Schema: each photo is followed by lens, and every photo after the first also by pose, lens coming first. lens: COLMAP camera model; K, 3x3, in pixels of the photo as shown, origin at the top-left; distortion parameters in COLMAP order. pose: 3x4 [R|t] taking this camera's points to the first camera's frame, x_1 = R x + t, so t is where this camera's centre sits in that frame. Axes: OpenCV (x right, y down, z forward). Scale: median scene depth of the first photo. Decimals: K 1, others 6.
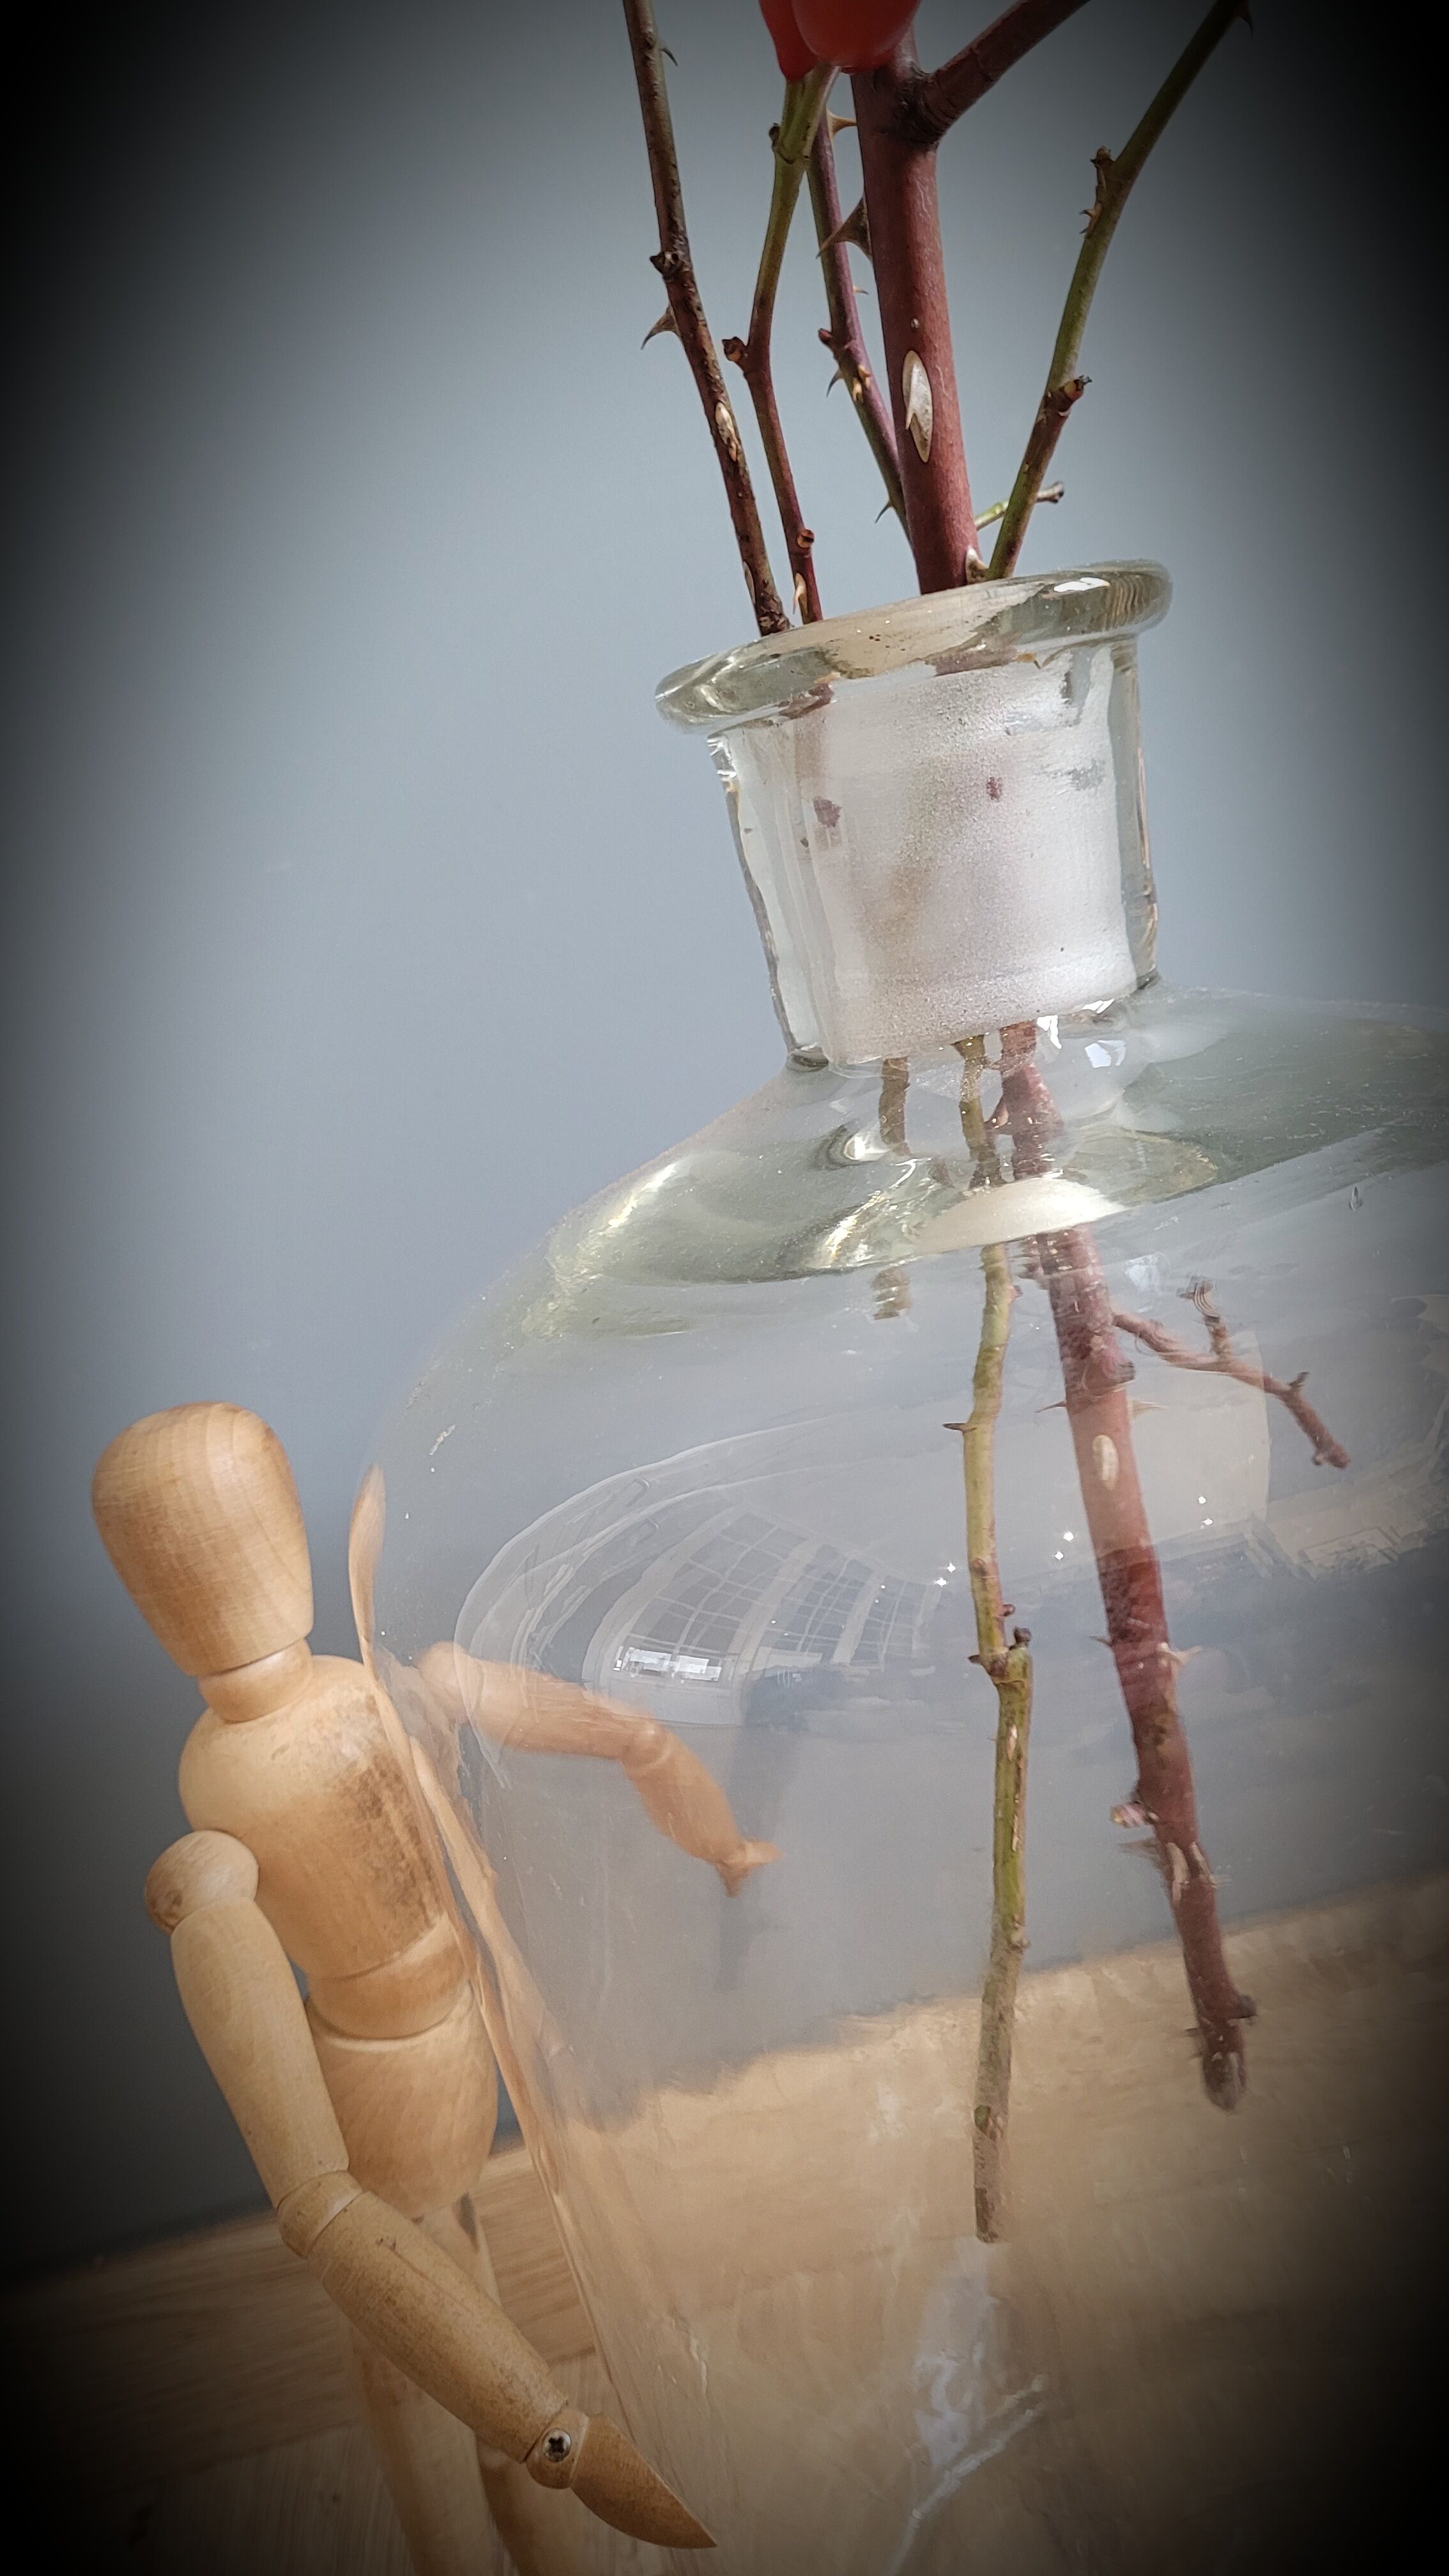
lens RADIAL K [[1993.1, 0, 745.3], [0, 1993.1, 1283.7], [0, 0, 1]] dist [0.029598, -0.037647]
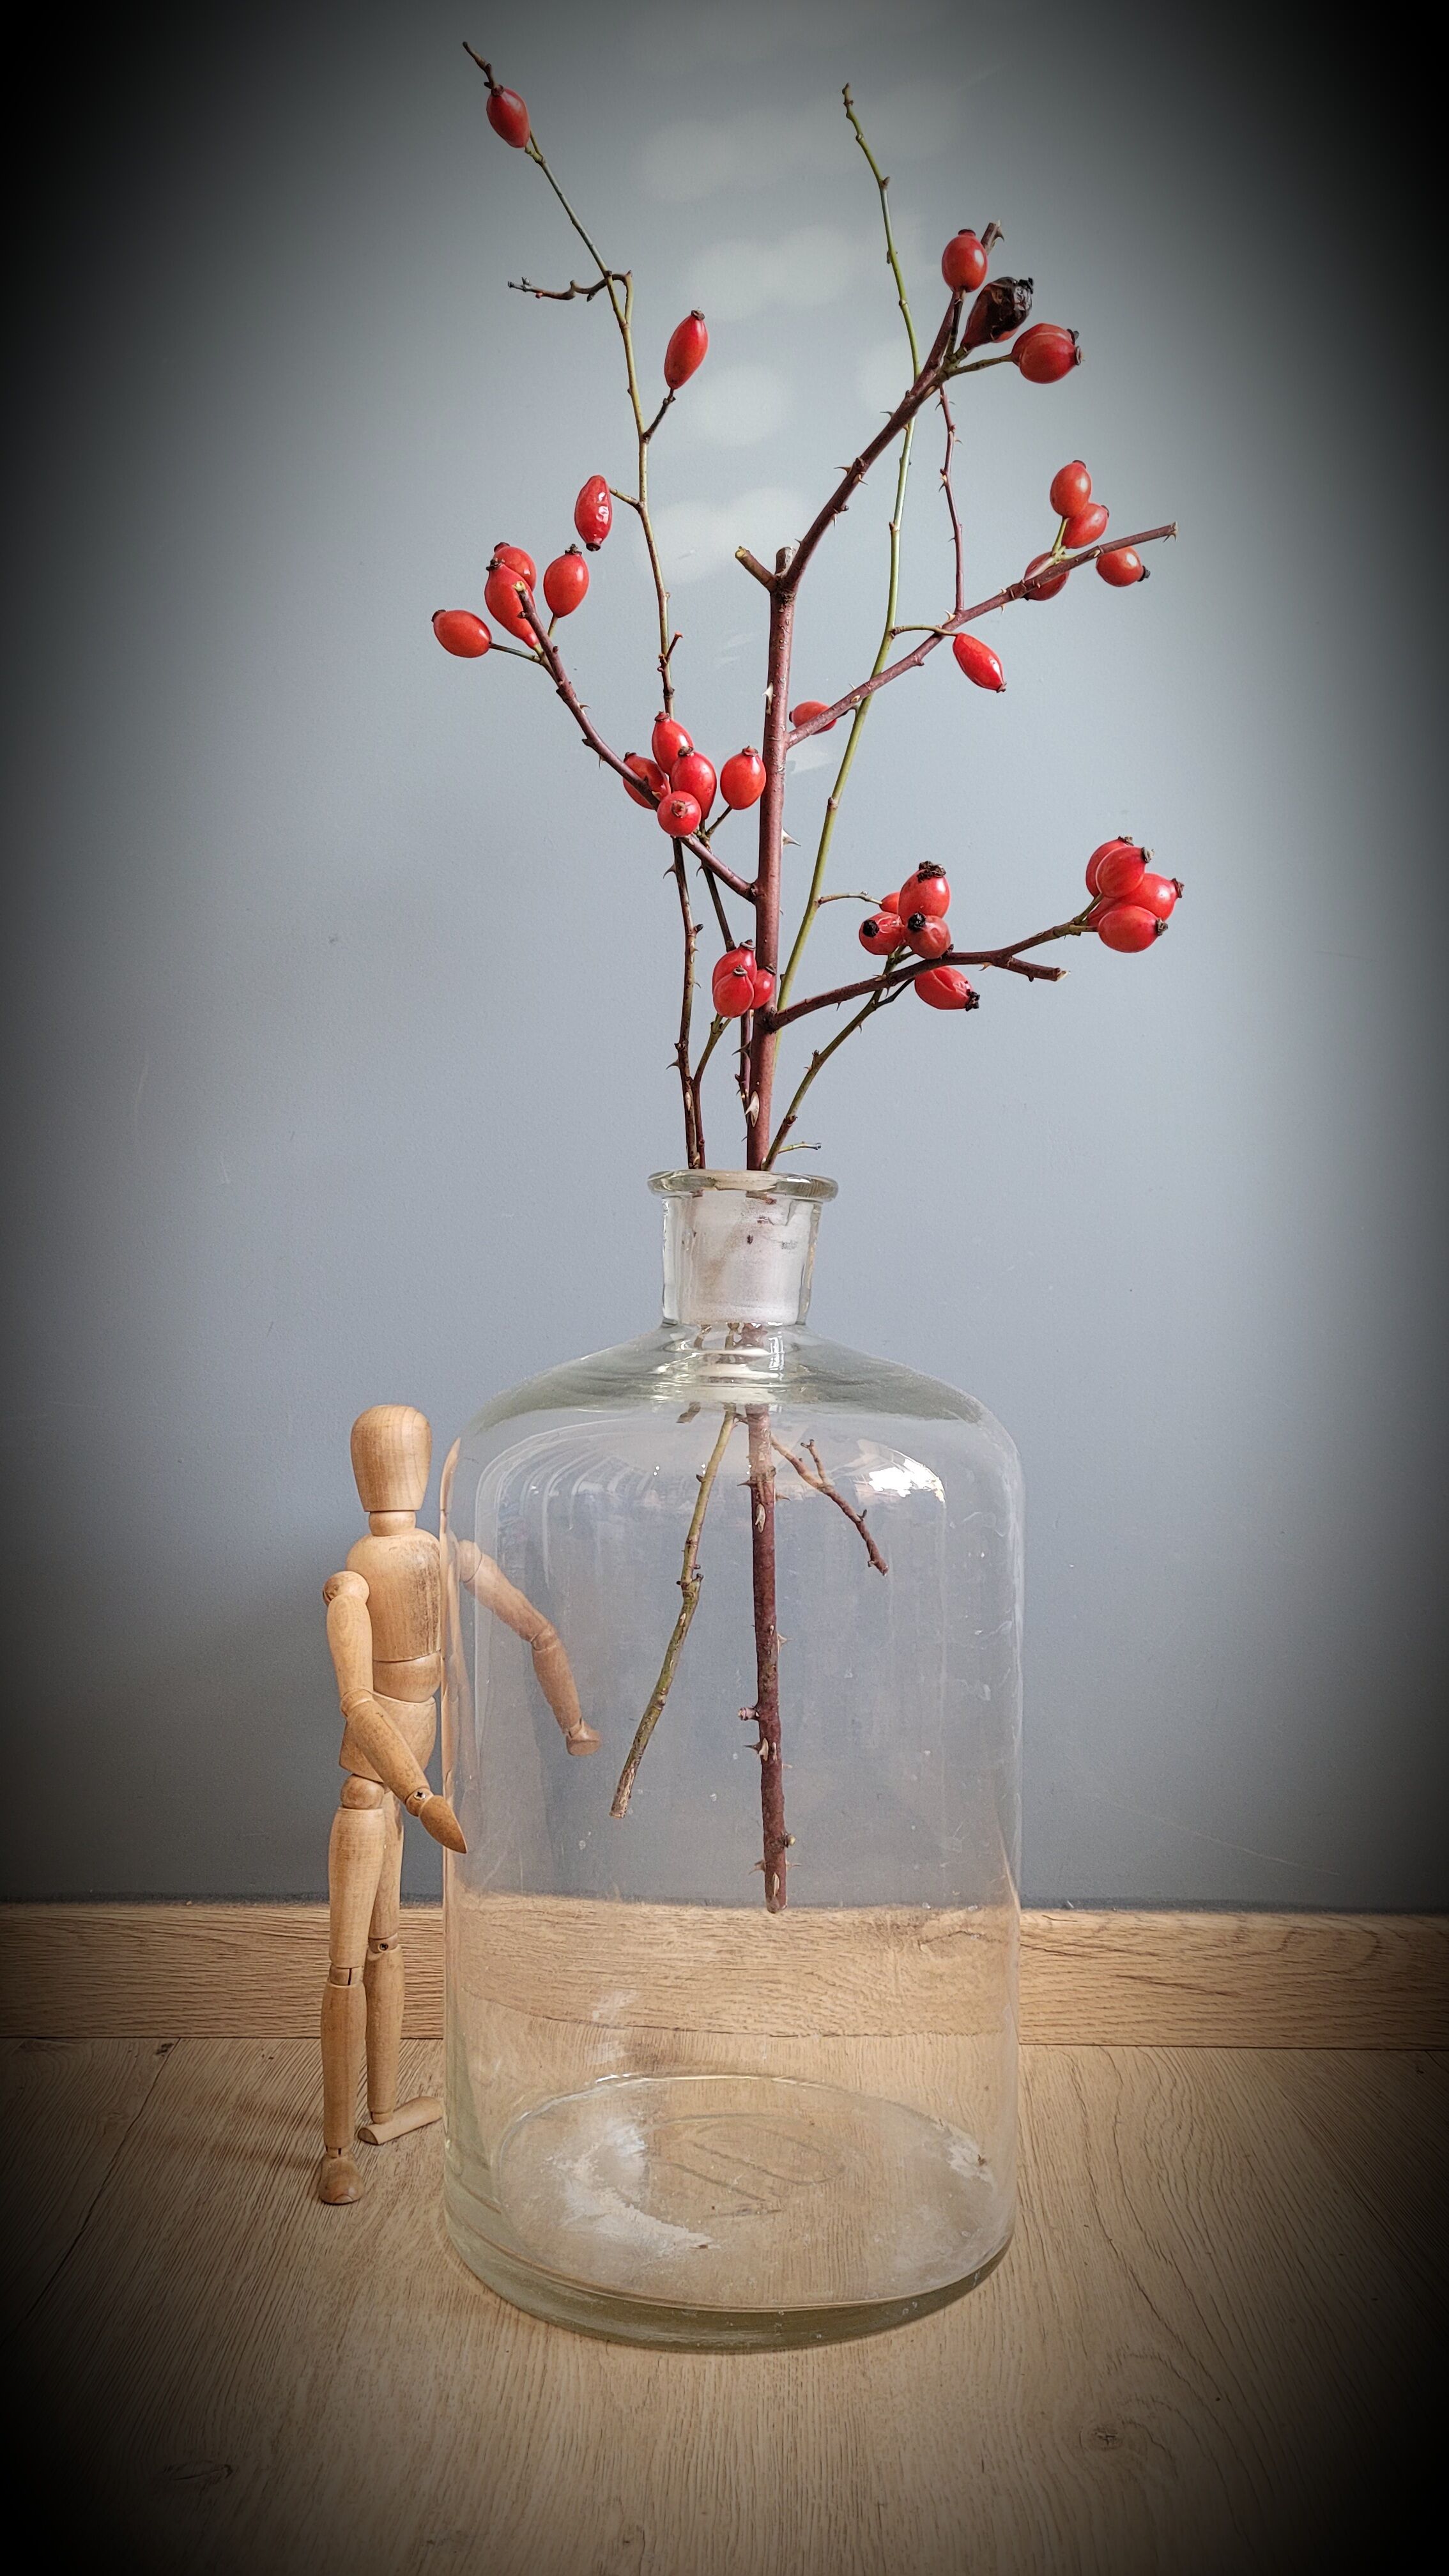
lens RADIAL K [[1930.3, 0, 738.9], [0, 1930.3, 1301.6], [0, 0, 1]] dist [0.044514, -0.033842]
pose [[0.960752, 0.250207, -0.119803, 0.447897], [-0.270788, 0.939650, -0.209122, 0.394707], [0.060250, 0.233355, 0.970523, -1.572134]]
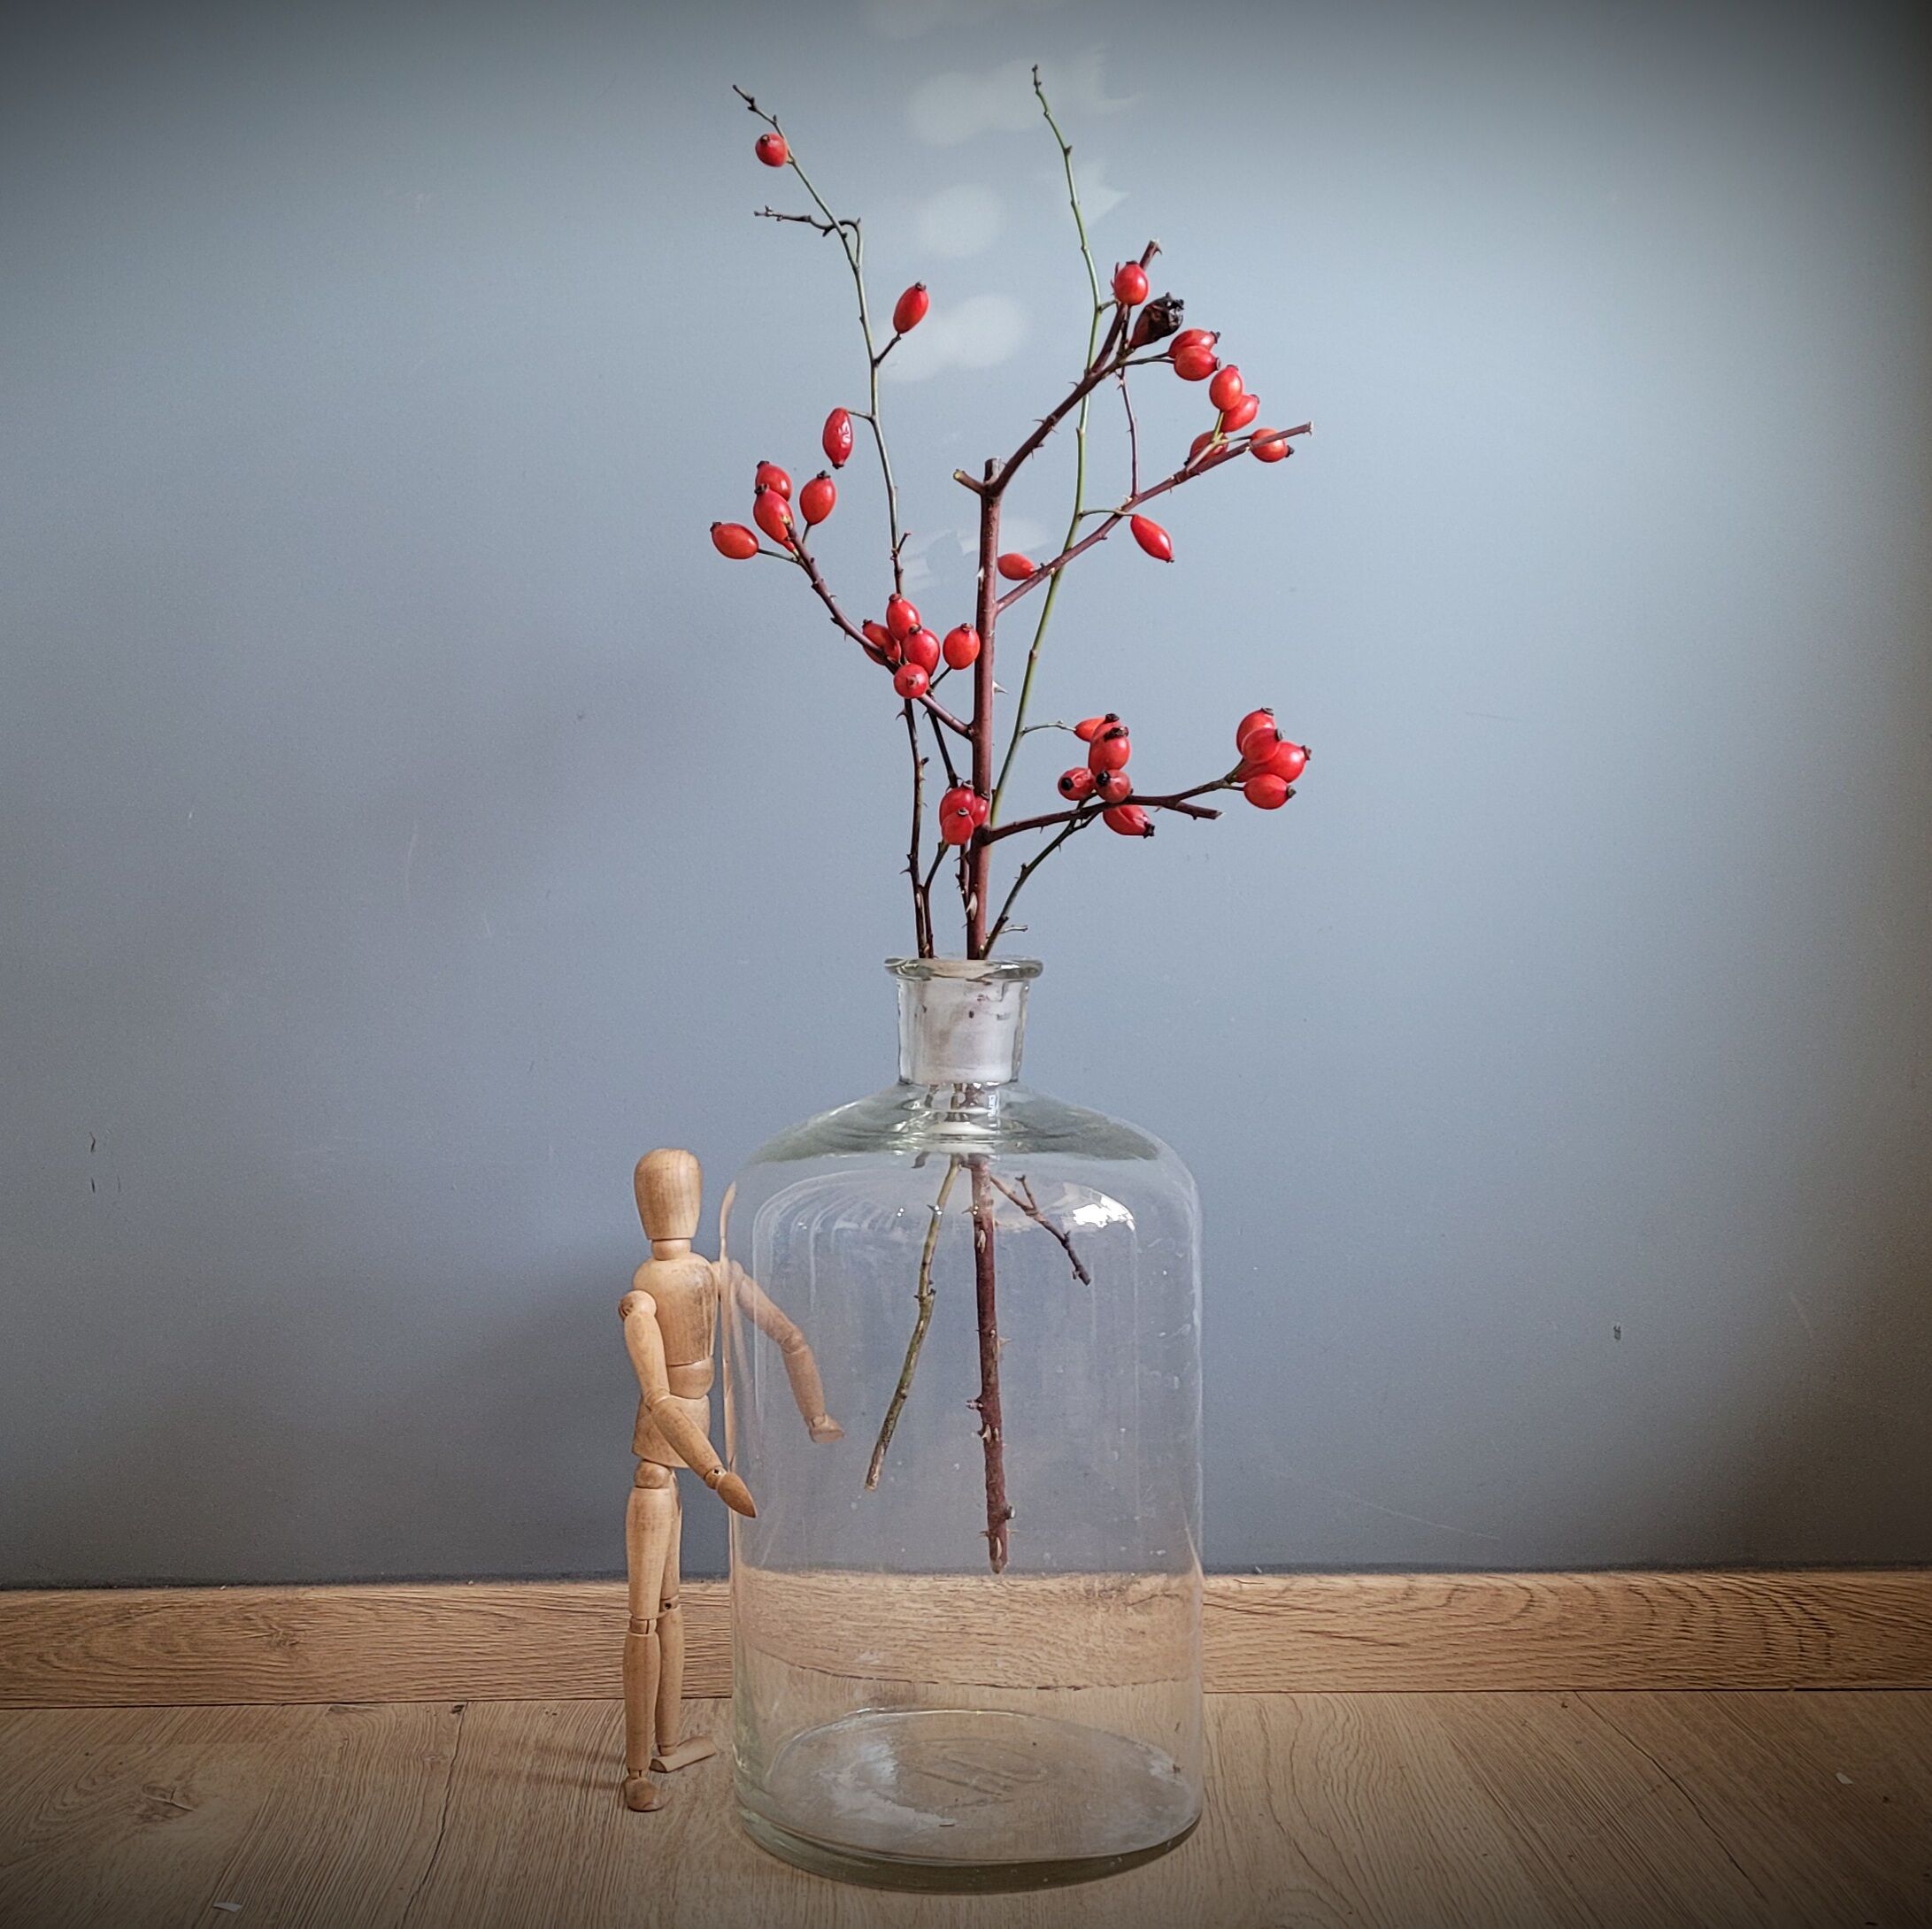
lens RADIAL K [[2653.9, 0, 893.8], [0, 2653.9, 916.5], [0, 0, 1]] dist [0.040862, 0.035142]
pose [[0.965428, 0.235437, -0.111882, 0.454919], [-0.253255, 0.948814, -0.188718, 0.469702], [0.061724, 0.210529, 0.975637, -3.383185]]
